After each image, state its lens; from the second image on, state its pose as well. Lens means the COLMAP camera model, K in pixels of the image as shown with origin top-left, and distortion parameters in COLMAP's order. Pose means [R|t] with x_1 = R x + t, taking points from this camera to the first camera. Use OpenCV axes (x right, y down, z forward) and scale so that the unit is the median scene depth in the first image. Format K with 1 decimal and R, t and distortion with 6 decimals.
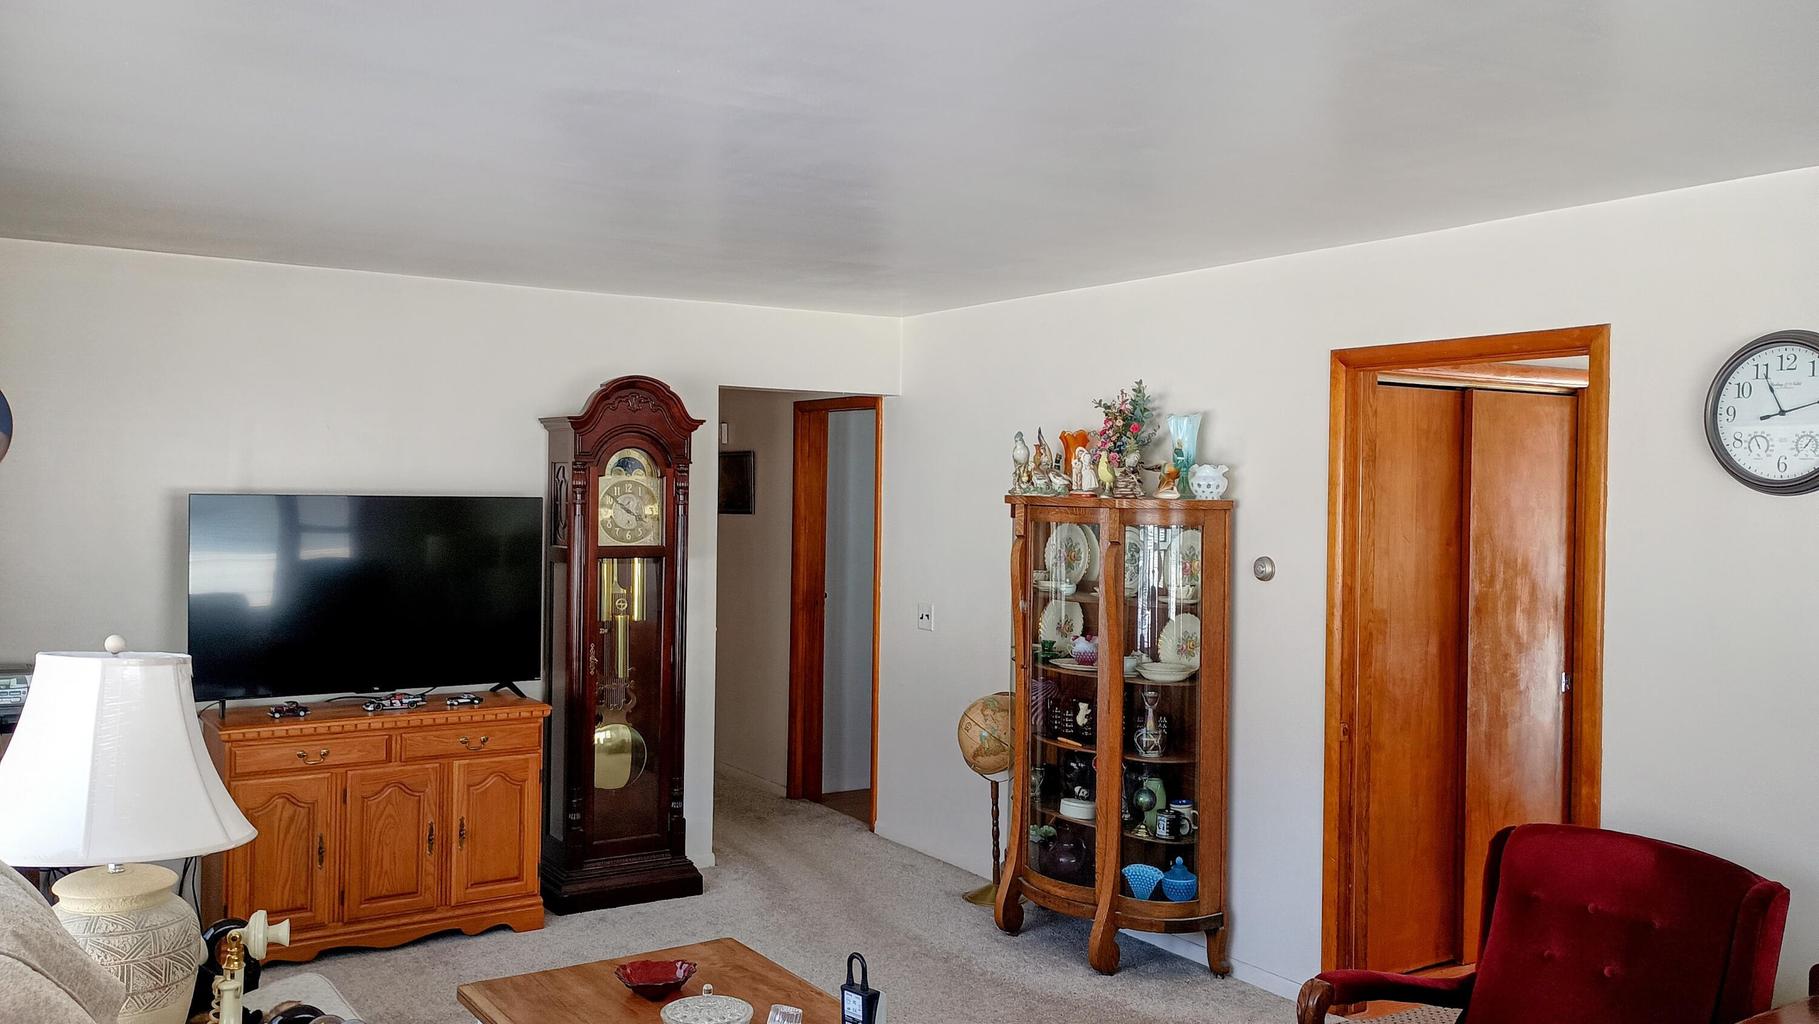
lens RADIAL K [[1508.3, 0, 914.5], [0, 1508.3, 497.9], [0, 0, 1]] dist [0.032599, -0.004056]
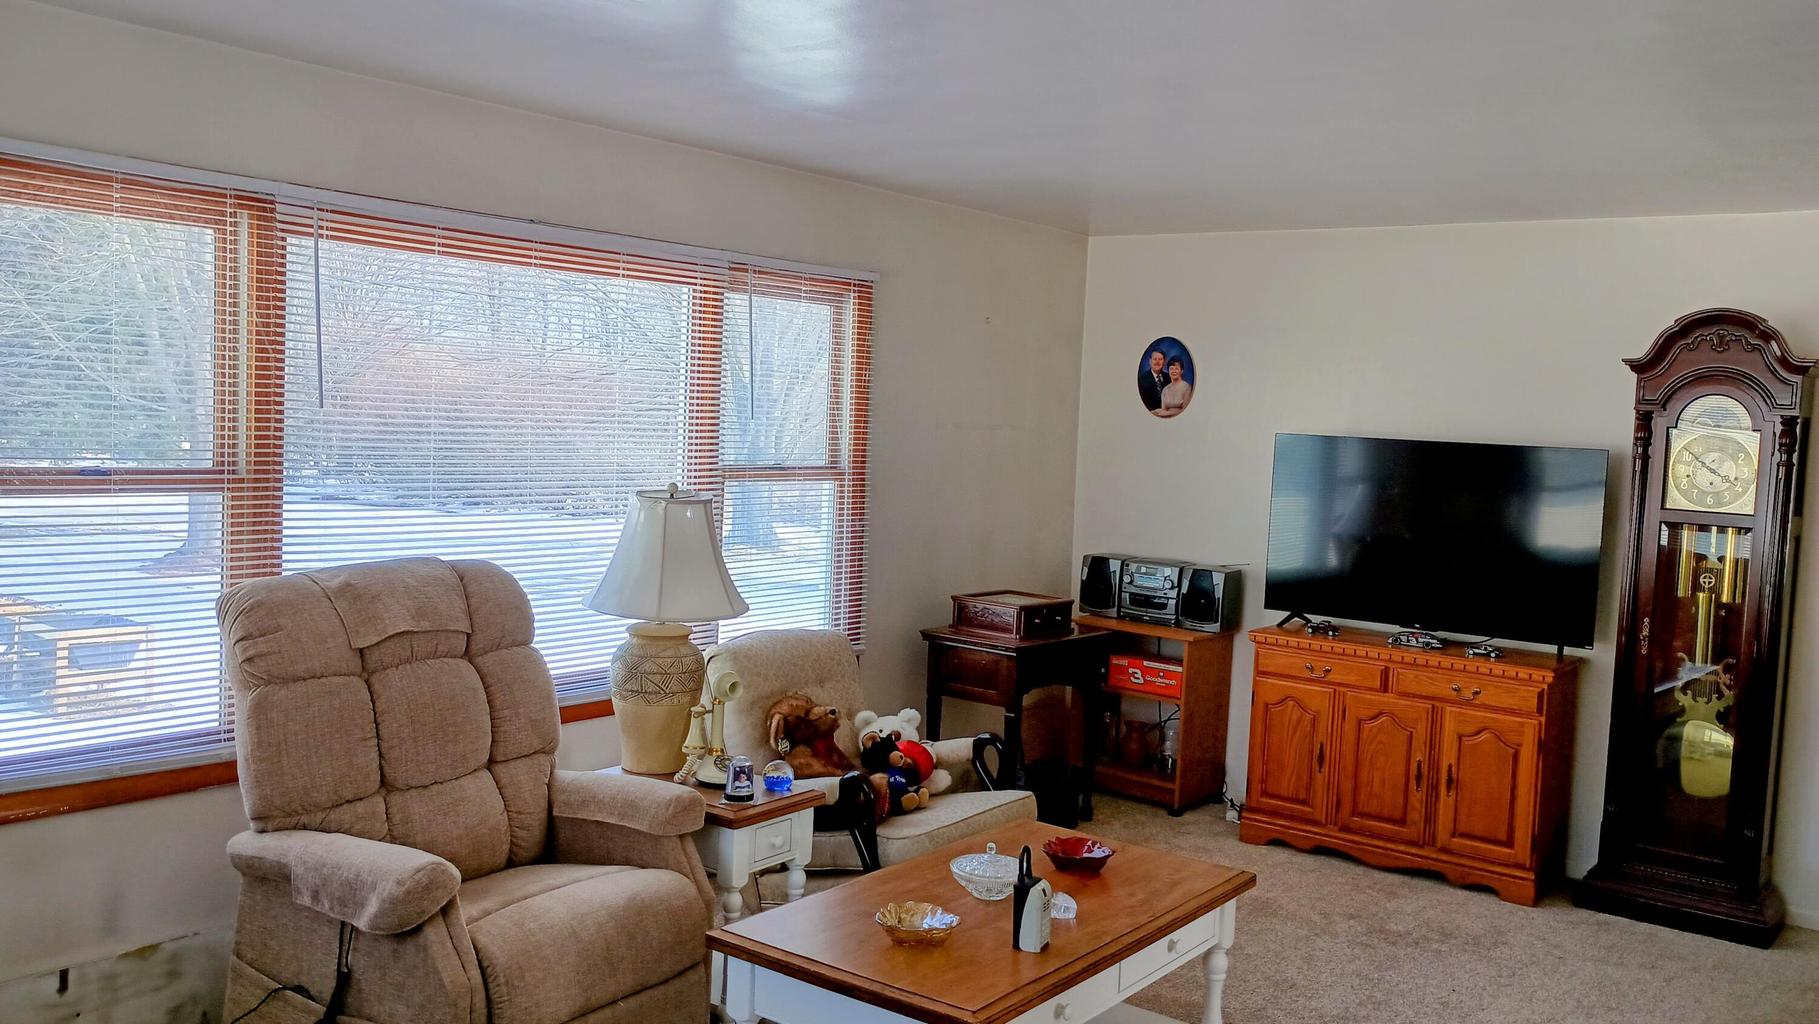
lens RADIAL K [[1508.3, 0, 914.5], [0, 1508.3, 497.9], [0, 0, 1]] dist [0.032599, -0.004056]
pose [[0.340044, 0.061627, -0.938388, 0.506886], [-0.046812, 0.997723, 0.048561, 0.003871], [0.939244, 0.027416, 0.342154, 0.321024]]
